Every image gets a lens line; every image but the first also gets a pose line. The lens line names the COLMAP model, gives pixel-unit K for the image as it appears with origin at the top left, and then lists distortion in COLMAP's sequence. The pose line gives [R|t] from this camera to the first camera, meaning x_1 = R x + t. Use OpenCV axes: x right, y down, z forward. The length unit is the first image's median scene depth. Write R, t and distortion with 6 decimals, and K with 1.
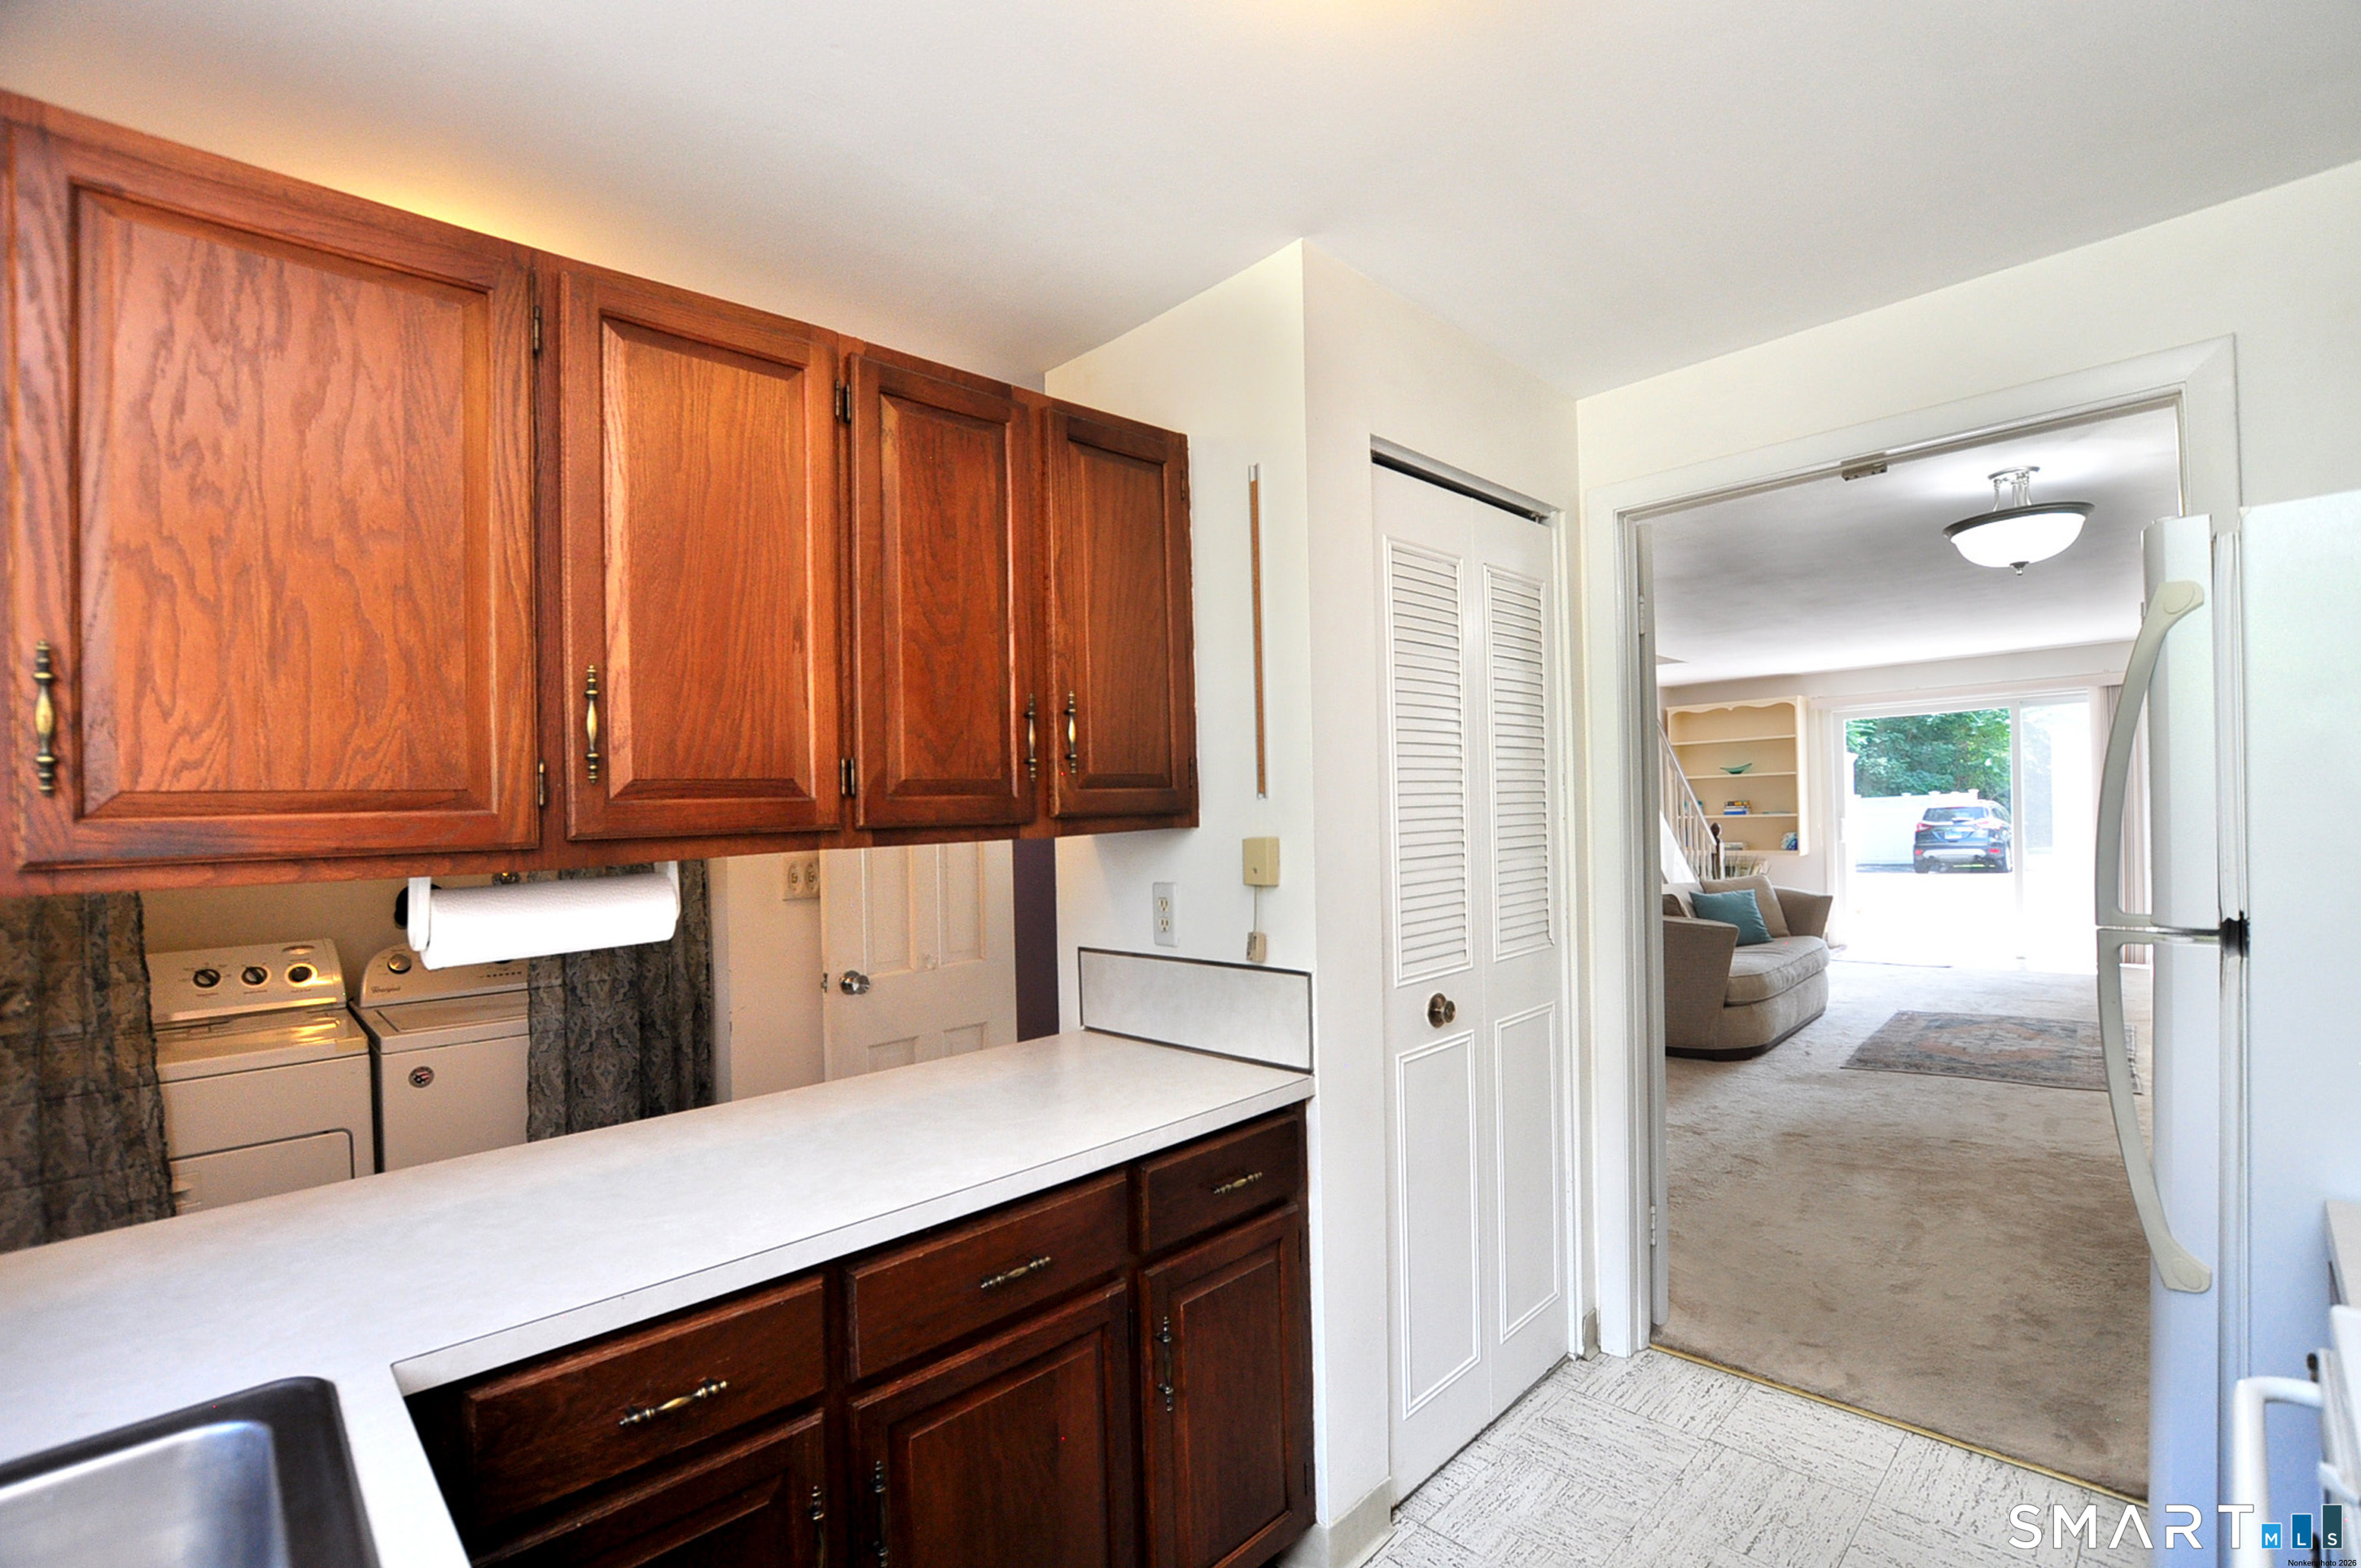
lens RADIAL K [[1073.1, 0, 1183.3], [0, 1073.1, 798.0], [0, 0, 1]] dist [-0.002175, 0.000499]
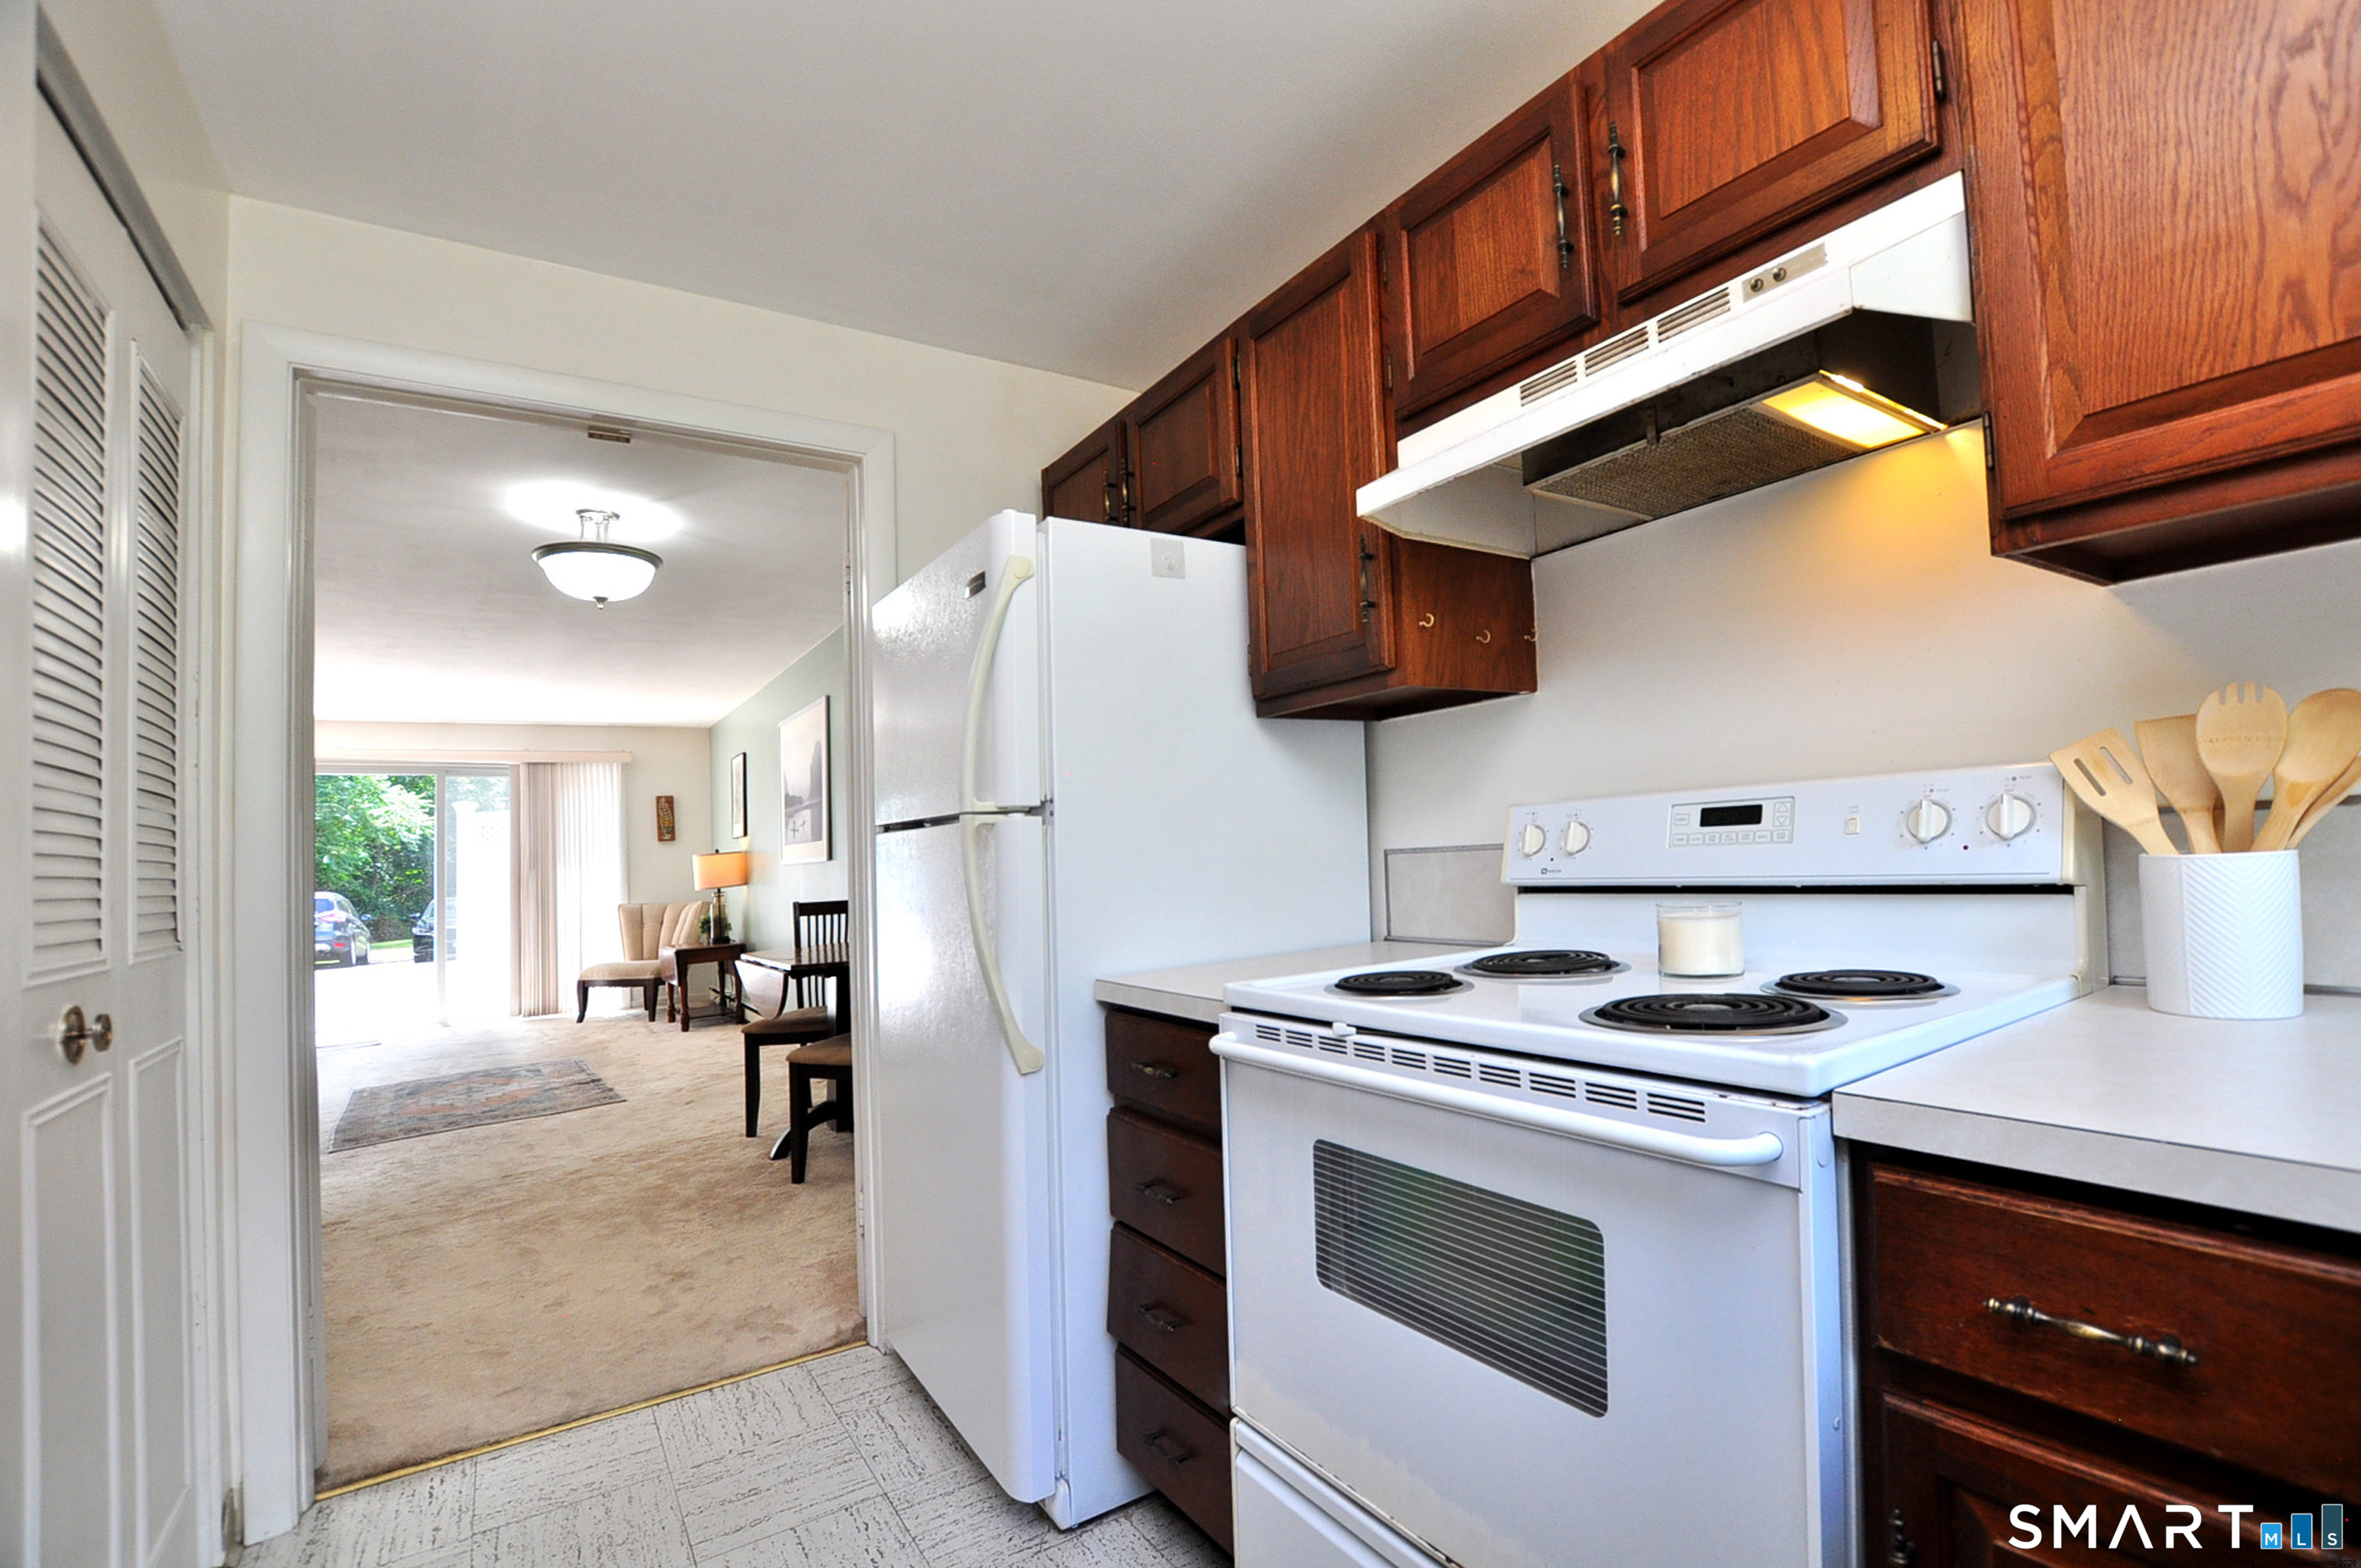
lens RADIAL K [[1073.1, 0, 1217.0], [0, 1073.1, 821.7], [0, 0, 1]] dist [-0.002175, 0.000499]
pose [[0.207152, 0.054947, 0.976765, -0.132280], [0.026208, 0.997751, -0.061686, 0.087857], [-0.977958, 0.038377, 0.205246, 0.181712]]
